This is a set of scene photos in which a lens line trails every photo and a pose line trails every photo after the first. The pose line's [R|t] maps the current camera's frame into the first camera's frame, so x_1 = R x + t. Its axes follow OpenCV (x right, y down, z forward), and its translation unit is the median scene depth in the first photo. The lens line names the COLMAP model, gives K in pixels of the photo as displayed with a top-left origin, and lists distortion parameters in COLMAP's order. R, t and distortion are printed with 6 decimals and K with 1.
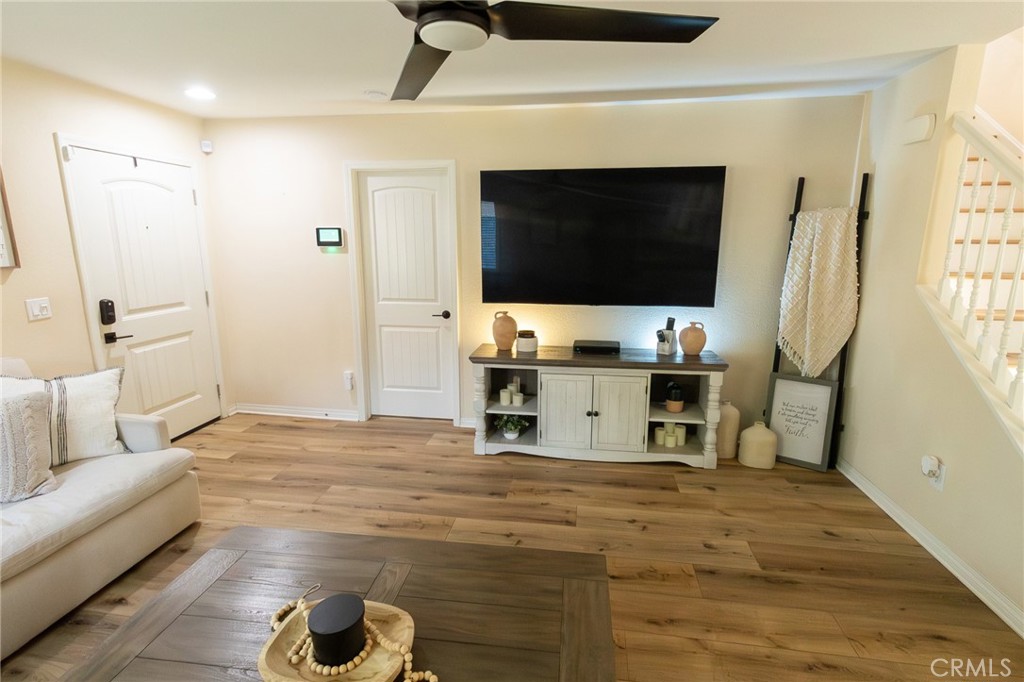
lens RADIAL K [[492.4, 0, 515.9], [0, 492.4, 335.6], [0, 0, 1]] dist [0.002288, 0.000098]
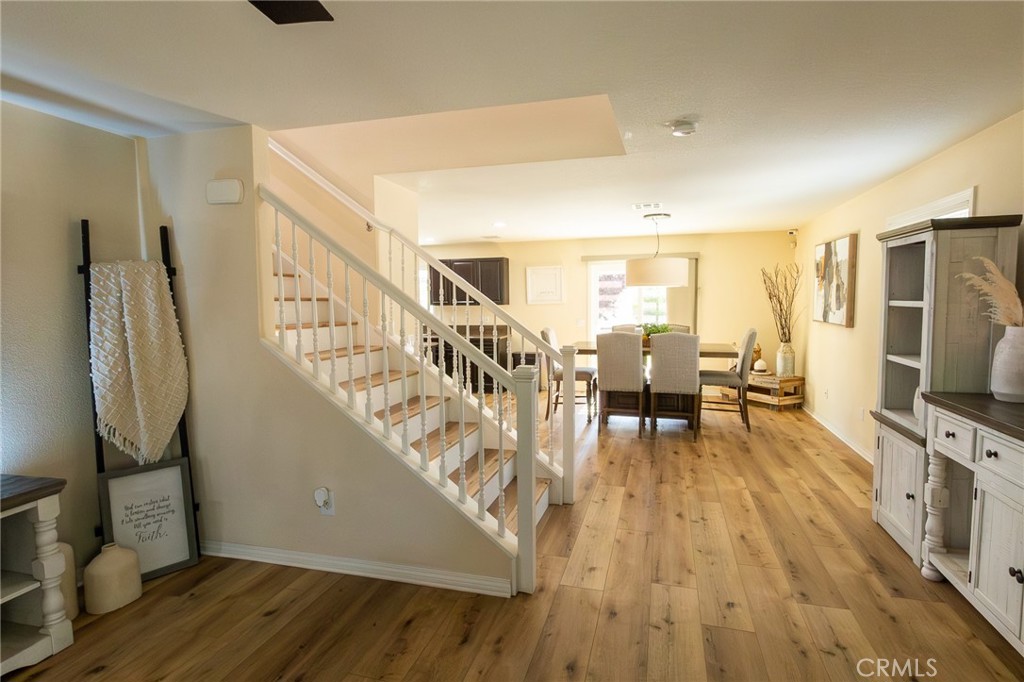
lens RADIAL K [[523.8, 0, 515.8], [0, 523.8, 339.3], [0, 0, 1]] dist [0.000375, -0.000095]
pose [[0.127138, -0.075931, 0.988975, -0.175002], [0.204599, 0.977631, 0.048757, -0.036184], [-0.970554, 0.196144, 0.139829, 0.259304]]
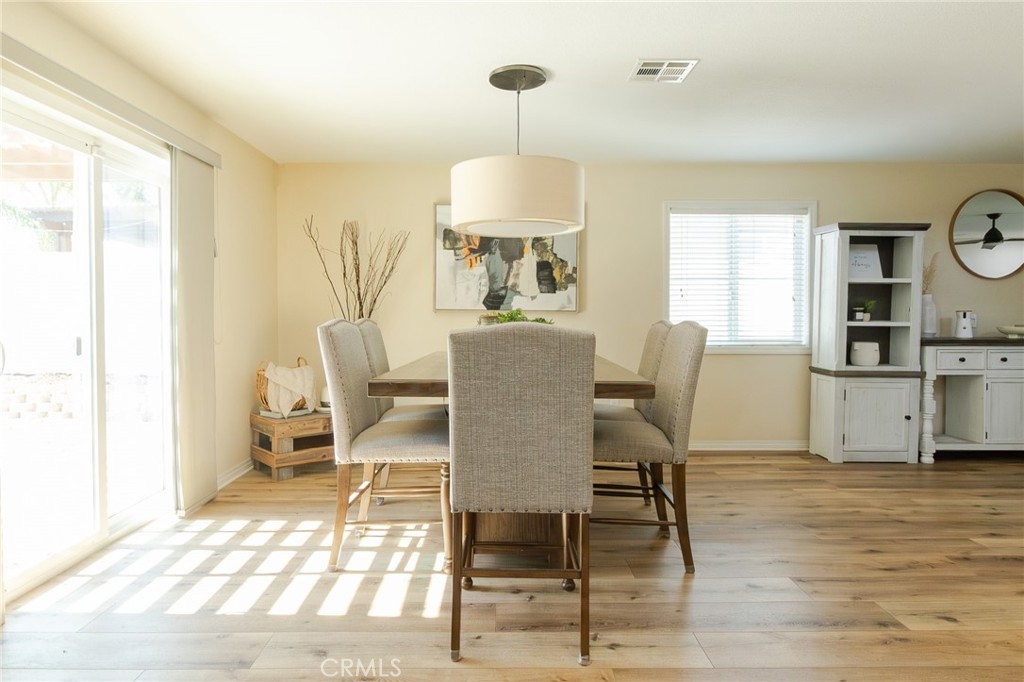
lens RADIAL K [[611.2, 0, 507.1], [0, 611.2, 331.3], [0, 0, 1]] dist [0.004085, -0.000171]
pose [[-0.988176, 0.002180, -0.153305, 1.971137], [-0.032086, 0.974818, 0.220681, -0.085732], [0.149926, 0.222991, -0.963222, 1.011699]]
